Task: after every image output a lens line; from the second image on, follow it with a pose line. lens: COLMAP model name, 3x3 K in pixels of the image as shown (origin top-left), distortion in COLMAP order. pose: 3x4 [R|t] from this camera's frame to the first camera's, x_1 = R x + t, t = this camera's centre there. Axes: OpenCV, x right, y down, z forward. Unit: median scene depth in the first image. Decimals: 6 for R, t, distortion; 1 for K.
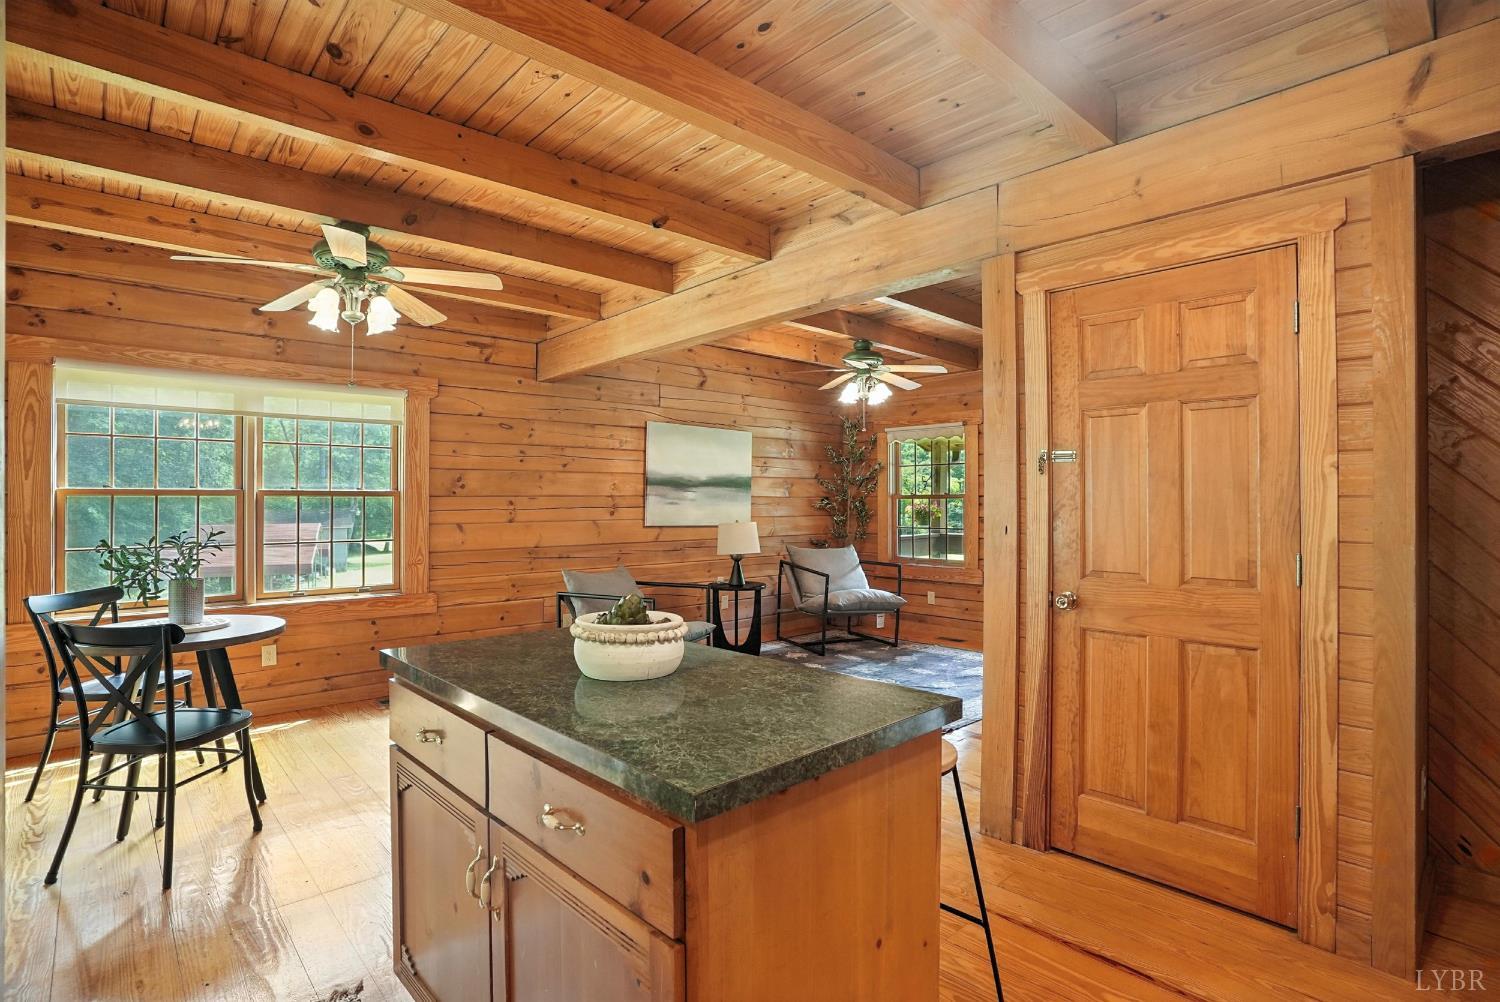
lens RADIAL K [[748.9, 0, 753.4], [0, 748.9, 494.4], [0, 0, 1]] dist [-0.058230, 0.018997]
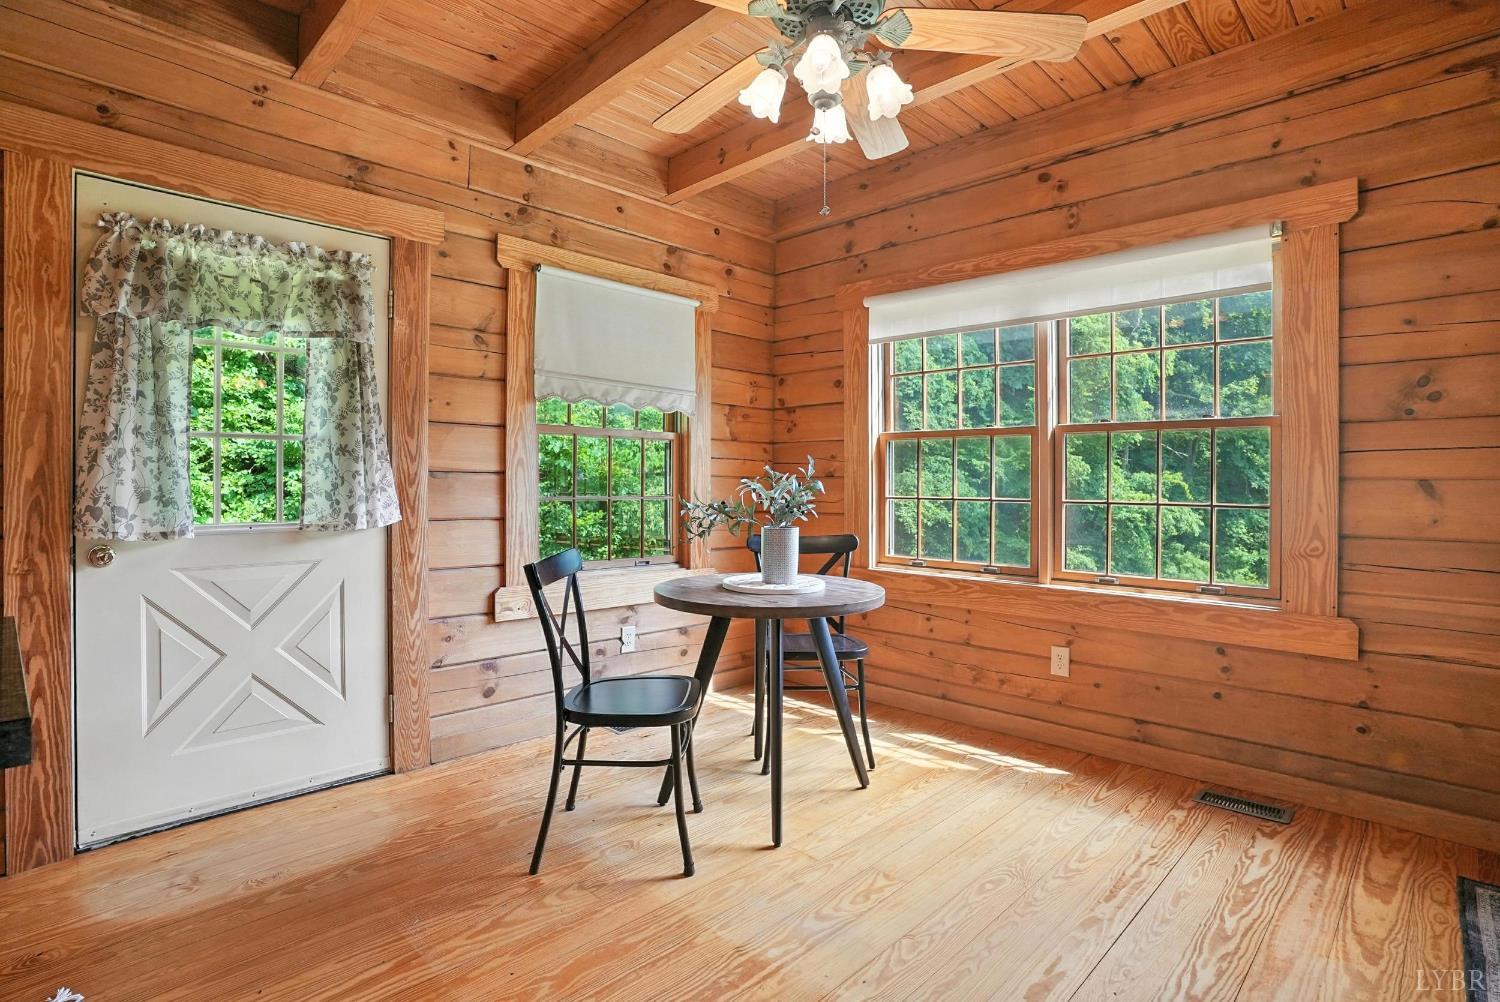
lens RADIAL K [[748.9, 0, 754.6], [0, 748.9, 489.1], [0, 0, 1]] dist [-0.058230, 0.018997]
pose [[0.056055, 0.001718, -0.998426, 0.024032], [-0.010298, 0.999946, 0.001142, 0.053169], [0.998375, 0.010217, 0.056070, 0.611718]]
